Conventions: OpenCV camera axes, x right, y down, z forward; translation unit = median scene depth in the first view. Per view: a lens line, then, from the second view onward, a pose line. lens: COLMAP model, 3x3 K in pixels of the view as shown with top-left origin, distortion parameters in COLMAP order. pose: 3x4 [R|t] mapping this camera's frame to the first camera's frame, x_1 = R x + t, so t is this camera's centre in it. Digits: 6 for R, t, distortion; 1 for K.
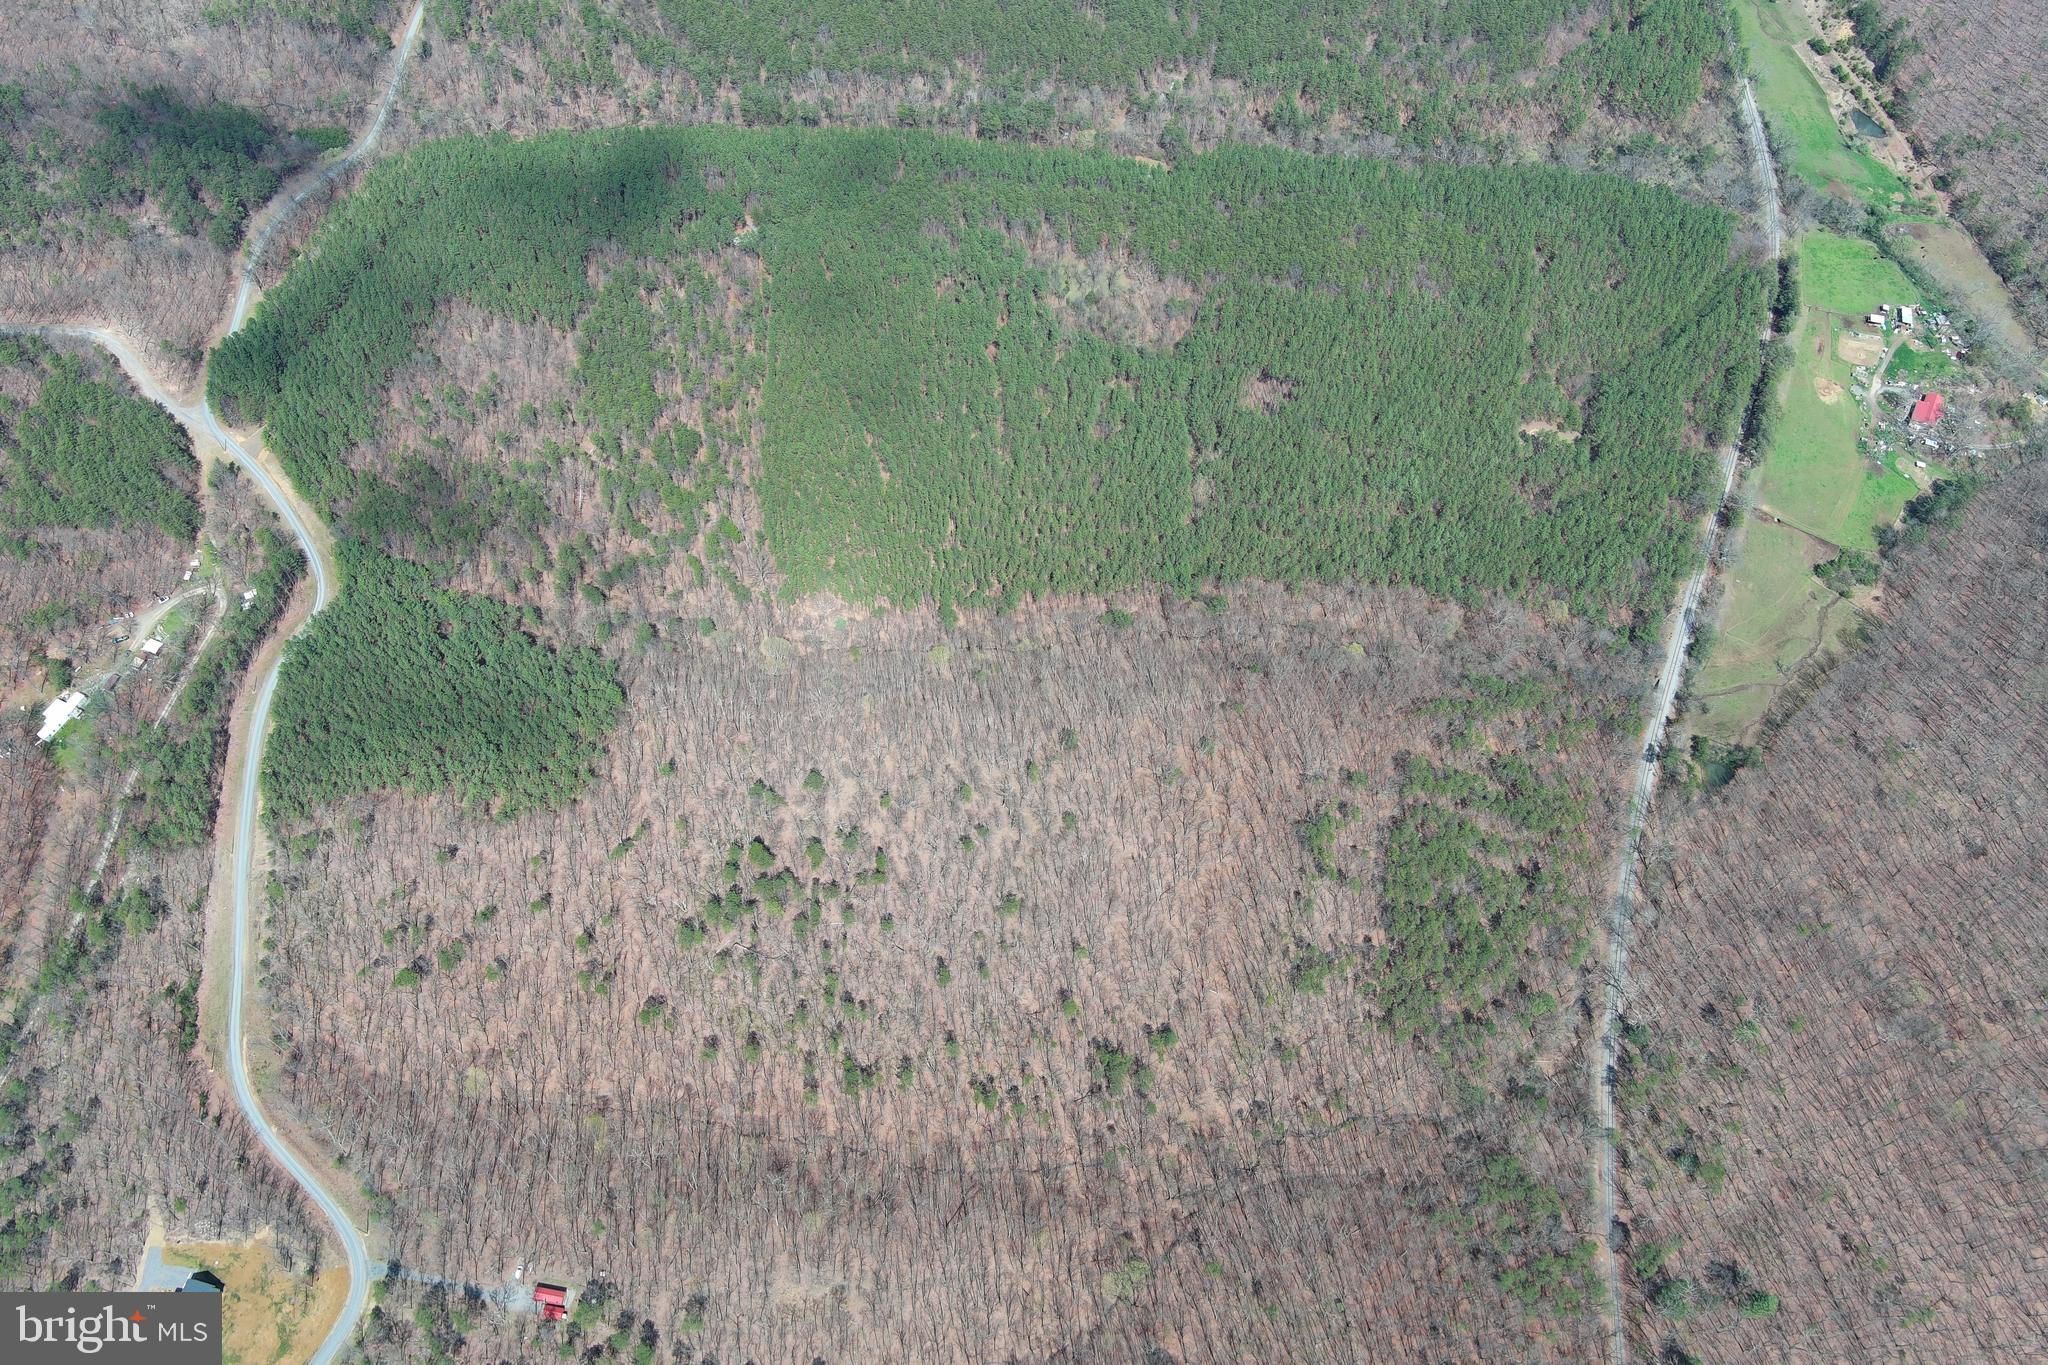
lens RADIAL K [[1592.3, 0, 1020.0], [0, 1592.3, 675.3], [0, 0, 1]] dist [0.010883, 0.004572]
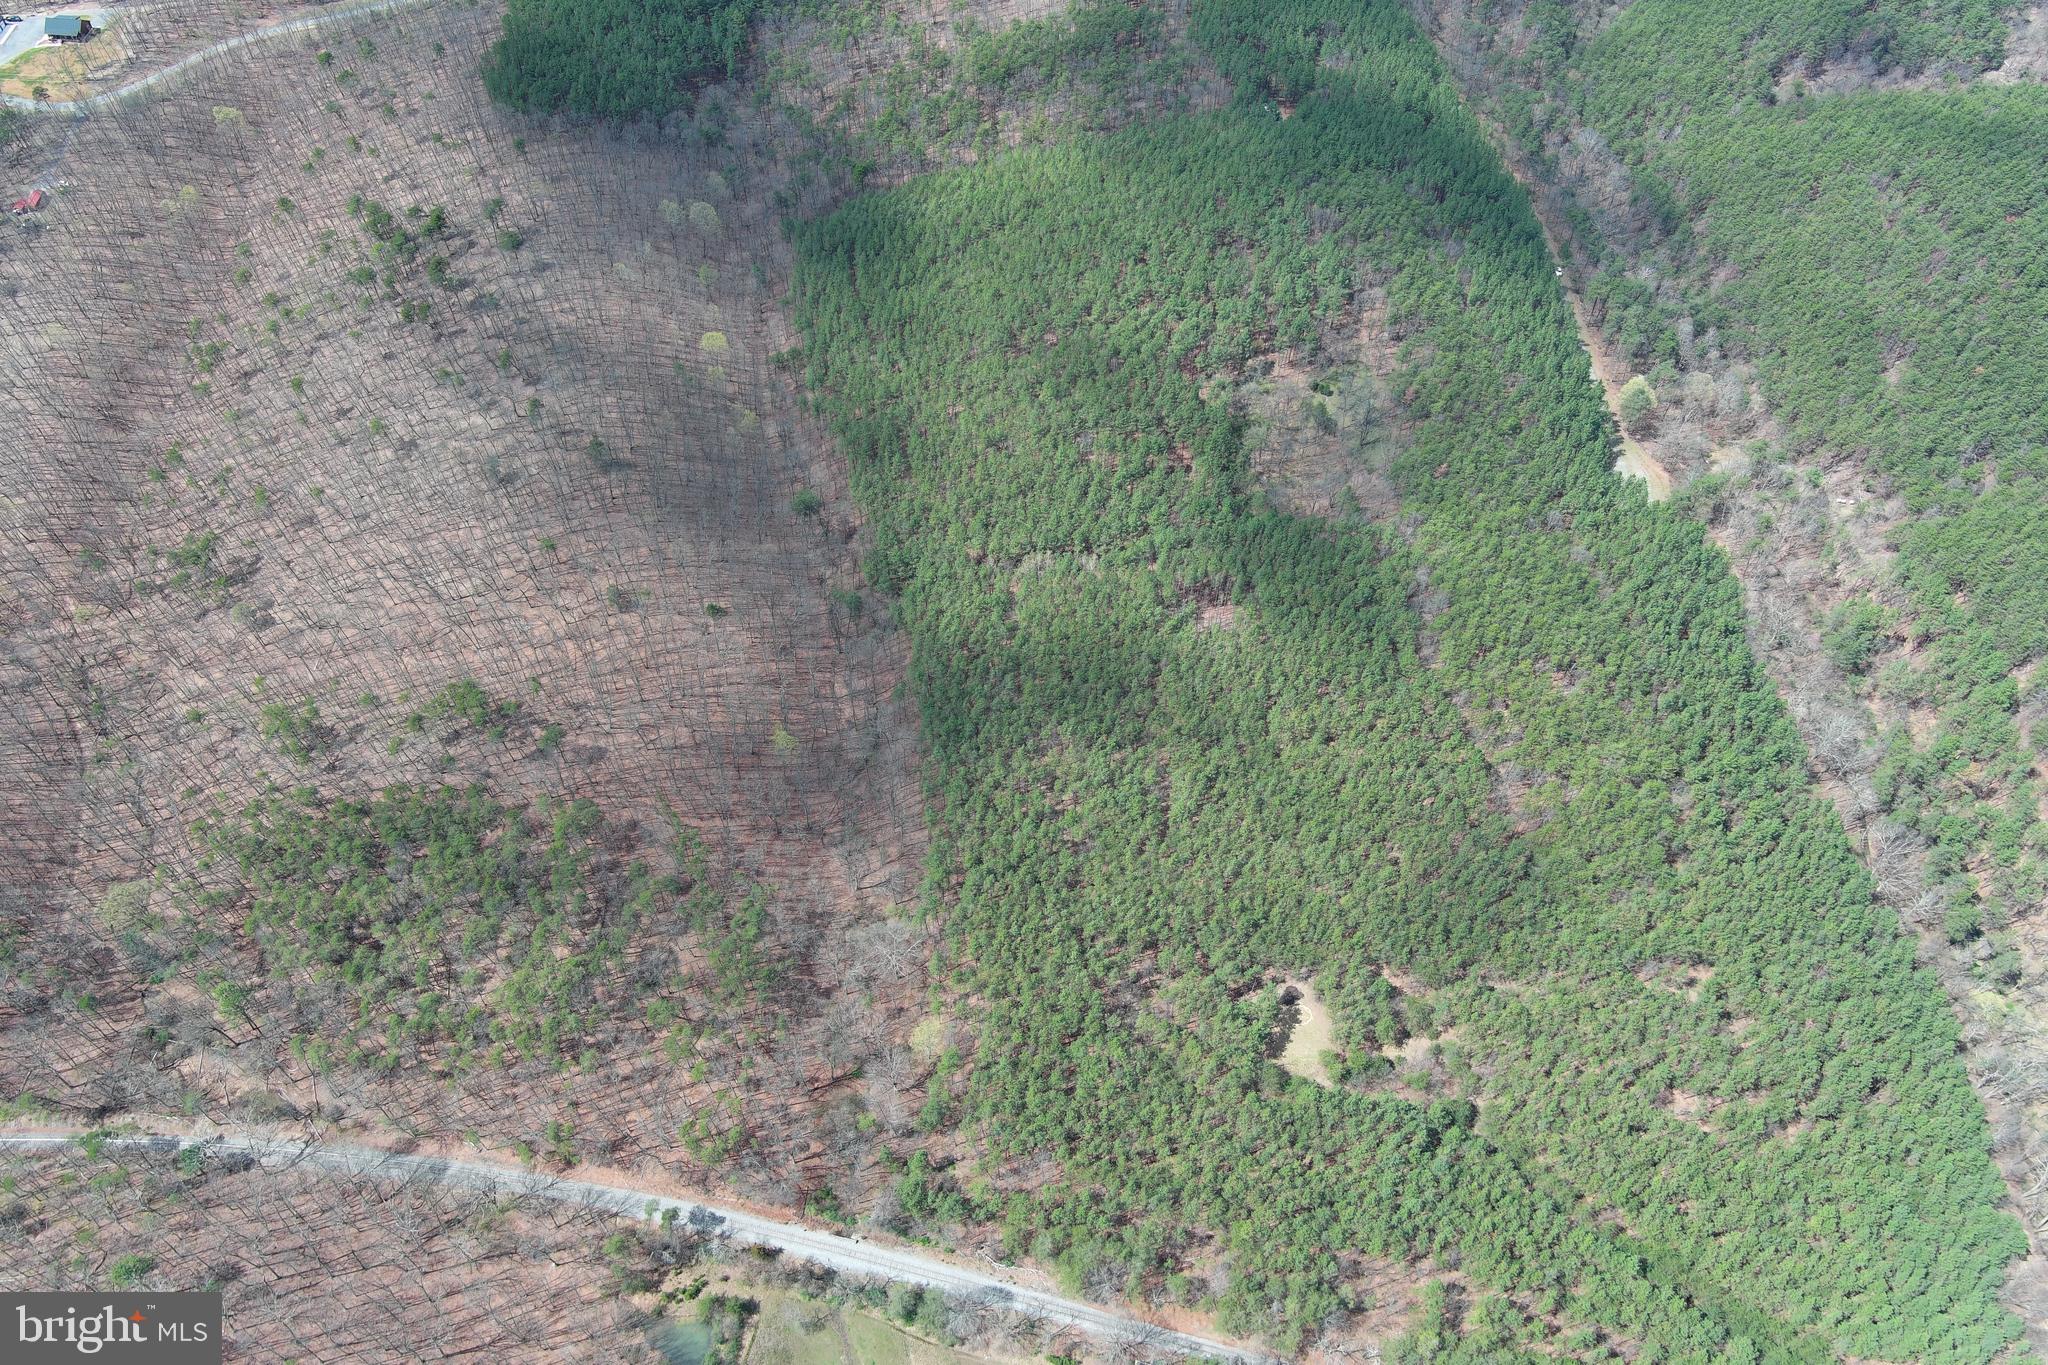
lens RADIAL K [[1592.3, 0, 1009.8], [0, 1592.3, 682.2], [0, 0, 1]] dist [0.010883, 0.004572]
pose [[0.173764, 0.770862, -0.612844, 0.618790], [-0.849100, 0.432501, 0.303267, -0.315868], [0.498833, 0.467669, 0.729692, 0.509218]]
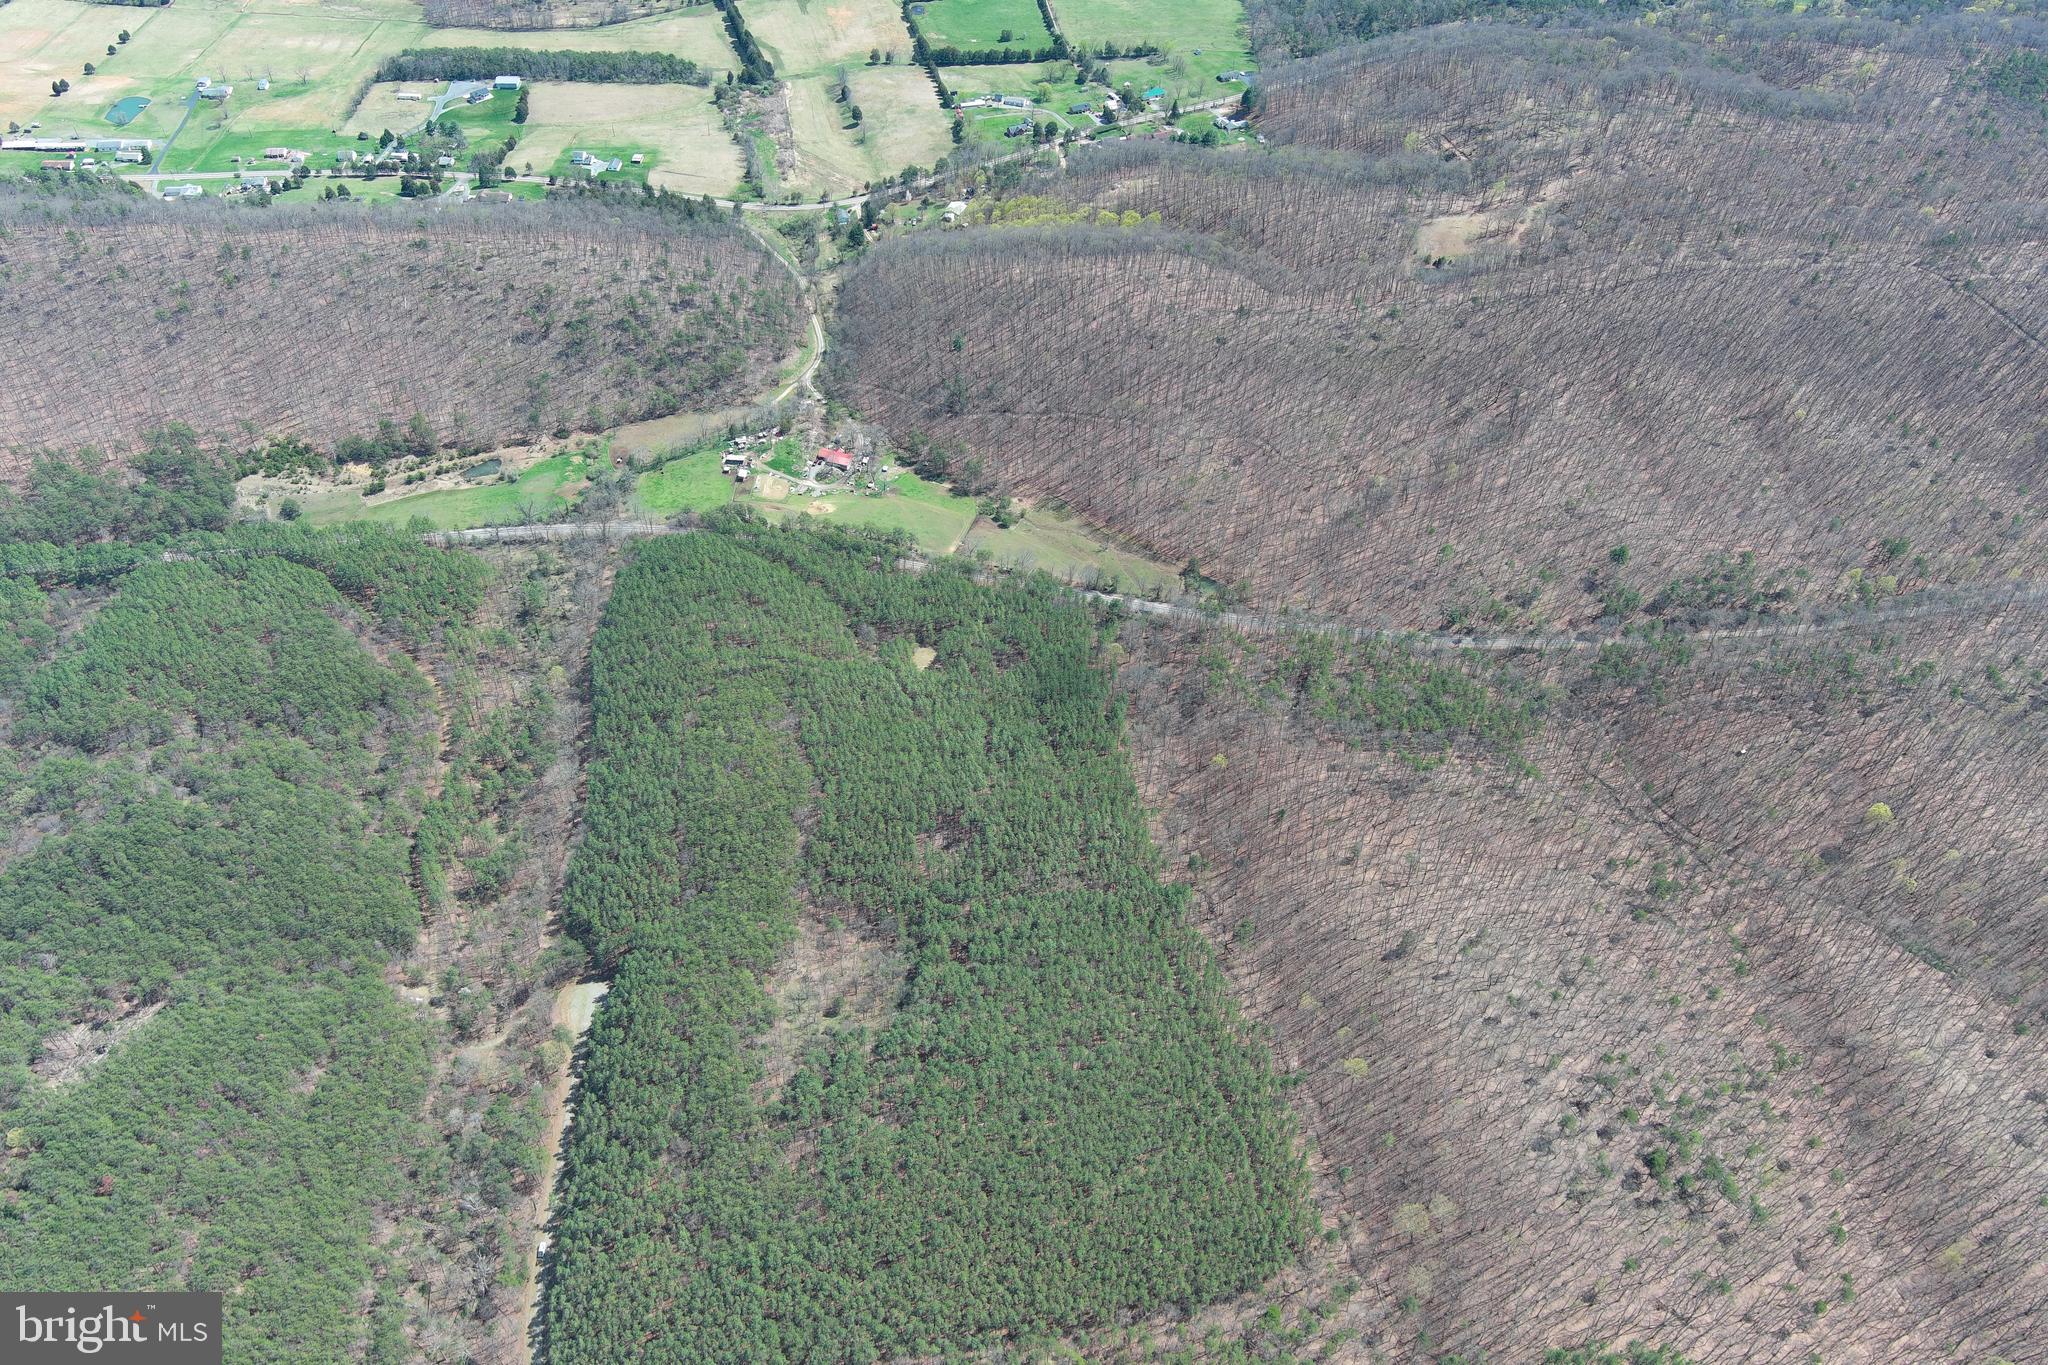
lens RADIAL K [[1592.3, 0, 1025.5], [0, 1592.3, 688.5], [0, 0, 1]] dist [0.010883, 0.004572]
pose [[-0.183188, -0.725408, 0.663495, -0.473607], [0.834398, 0.242150, 0.495120, -0.694398], [-0.519829, 0.644319, 0.560920, 0.381809]]
